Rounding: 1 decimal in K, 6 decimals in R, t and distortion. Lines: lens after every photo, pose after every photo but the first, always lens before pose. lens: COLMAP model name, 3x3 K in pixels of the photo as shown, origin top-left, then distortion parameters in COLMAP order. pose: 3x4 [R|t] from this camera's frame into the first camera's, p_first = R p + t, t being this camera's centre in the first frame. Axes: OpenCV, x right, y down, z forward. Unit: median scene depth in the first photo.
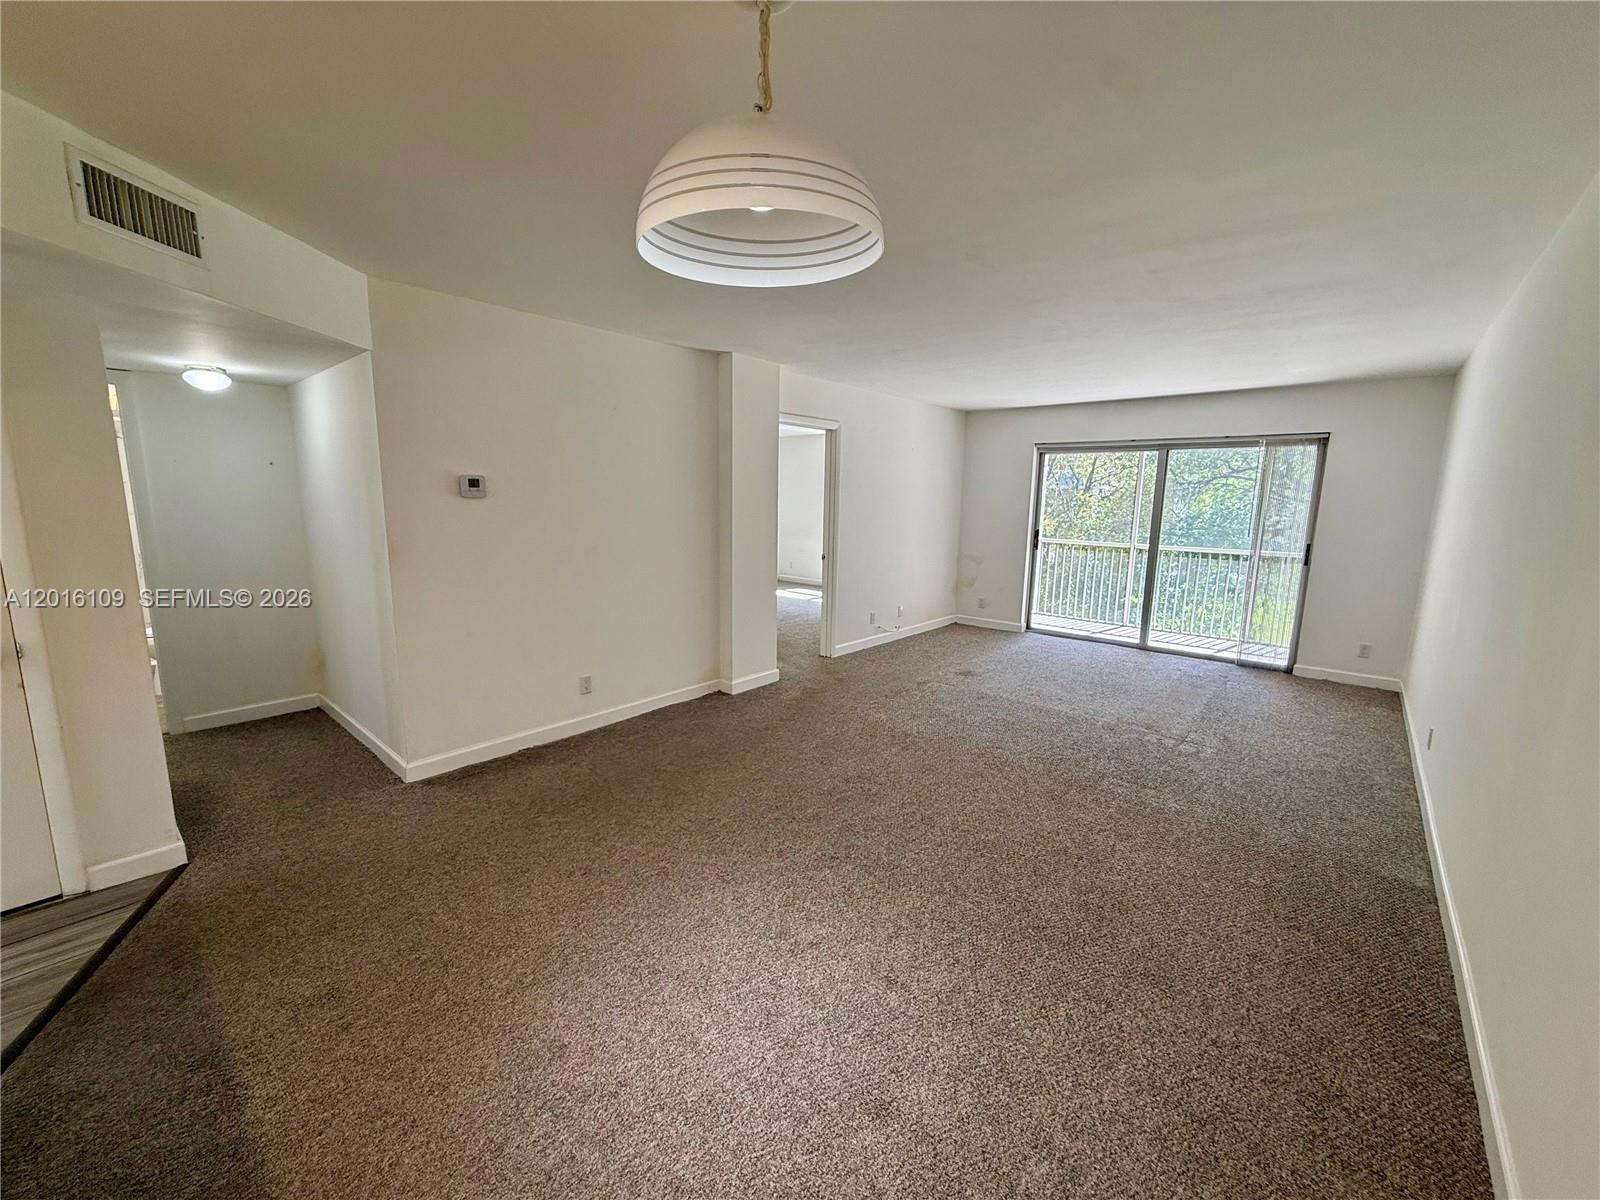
lens RADIAL K [[636.1, 0, 798.9], [0, 636.1, 599.1], [0, 0, 1]] dist [0.001821, -0.000269]
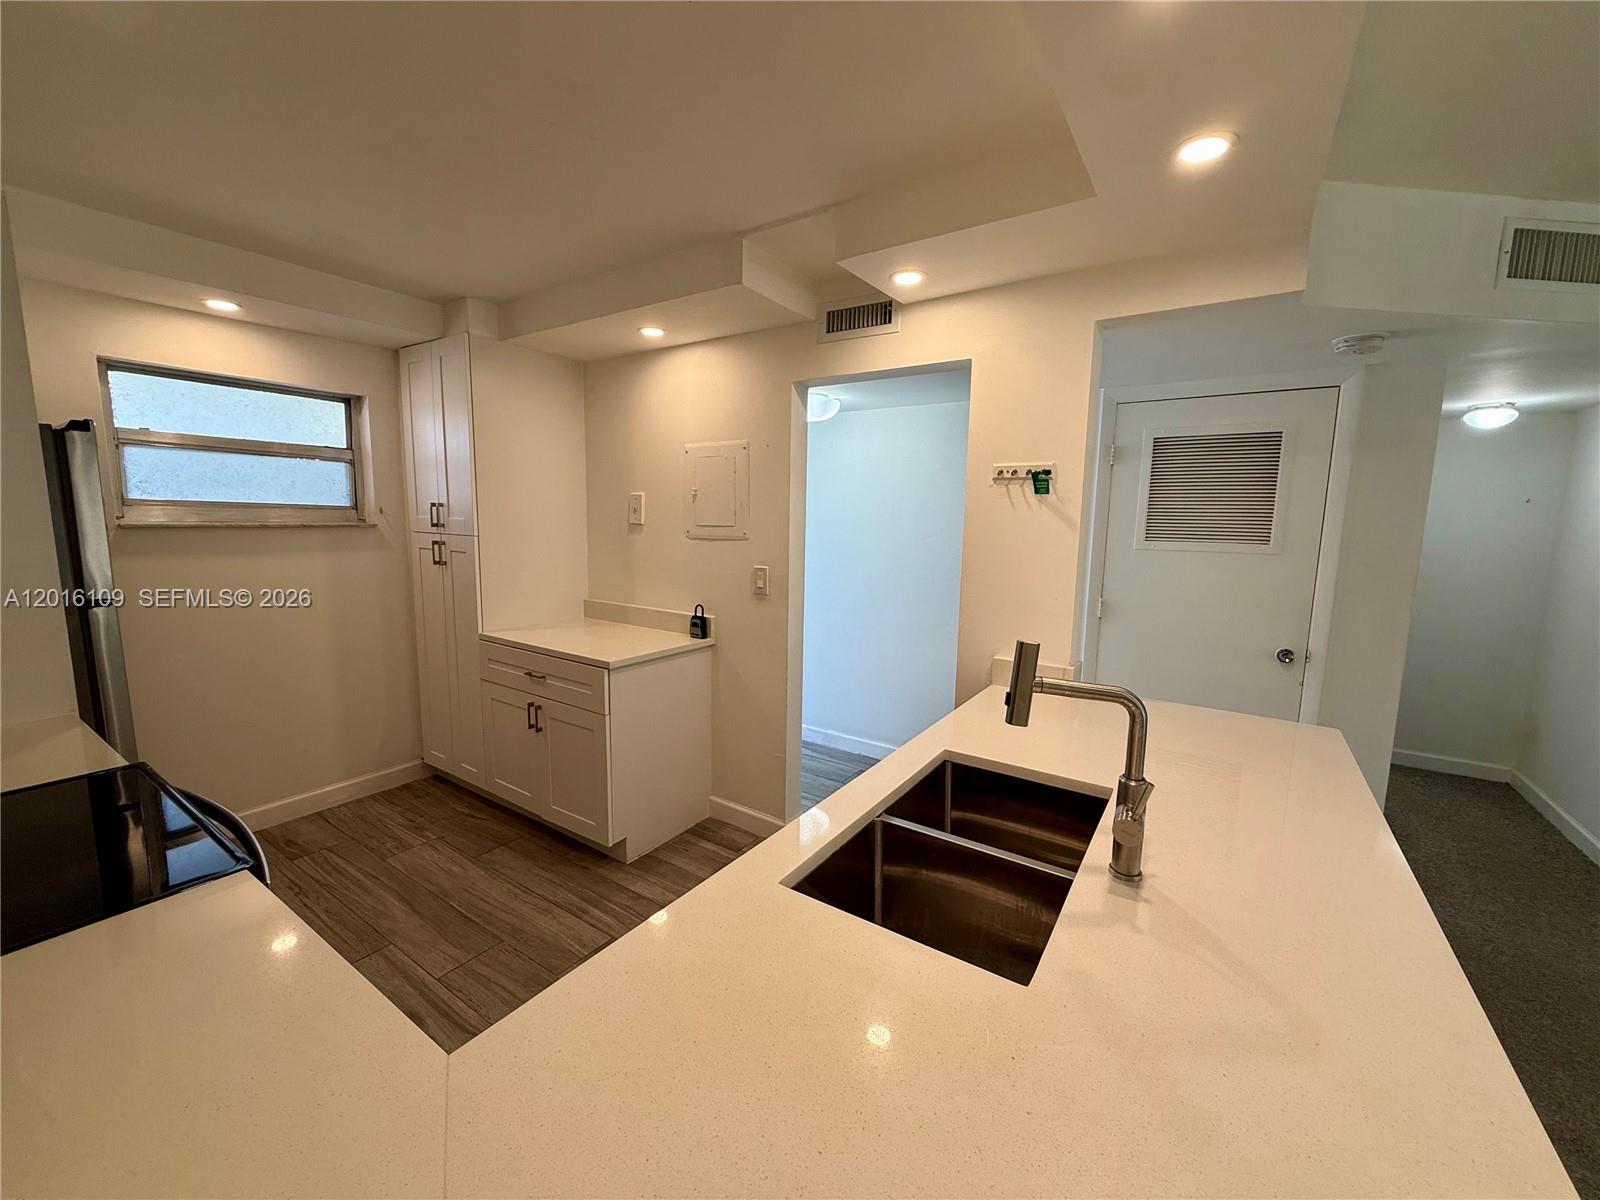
lens RADIAL K [[636.1, 0, 799.1], [0, 636.1, 598.2], [0, 0, 1]] dist [0.001821, -0.000269]
pose [[0.129811, 0.118996, -0.984372, -0.065195], [-0.173689, 0.980151, 0.095581, 0.010171], [0.976208, 0.158567, 0.147902, -0.093692]]
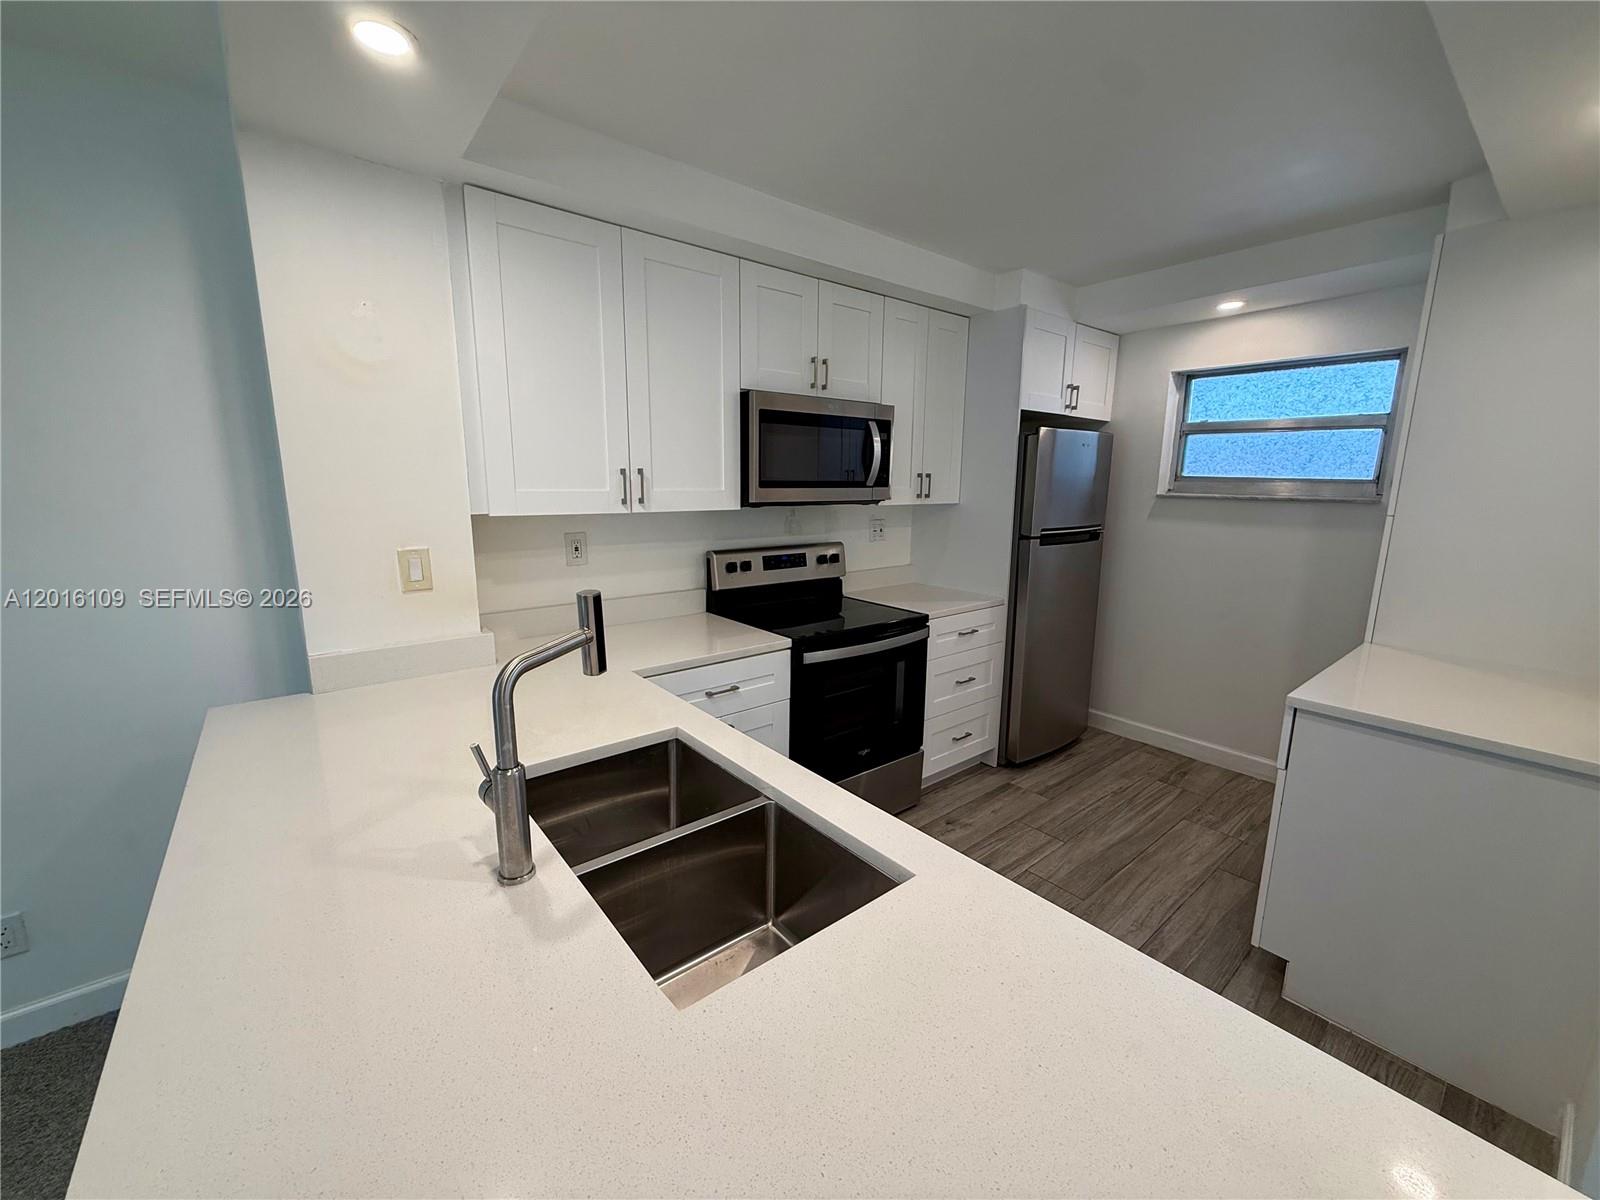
lens RADIAL K [[636.1, 0, 794.7], [0, 636.1, 596.8], [0, 0, 1]] dist [0.001821, -0.000269]
pose [[-0.984645, -0.051904, 0.166674, -0.405265], [0.006806, 0.942636, 0.333753, -0.041505], [-0.174436, 0.329763, -0.927808, 0.237807]]
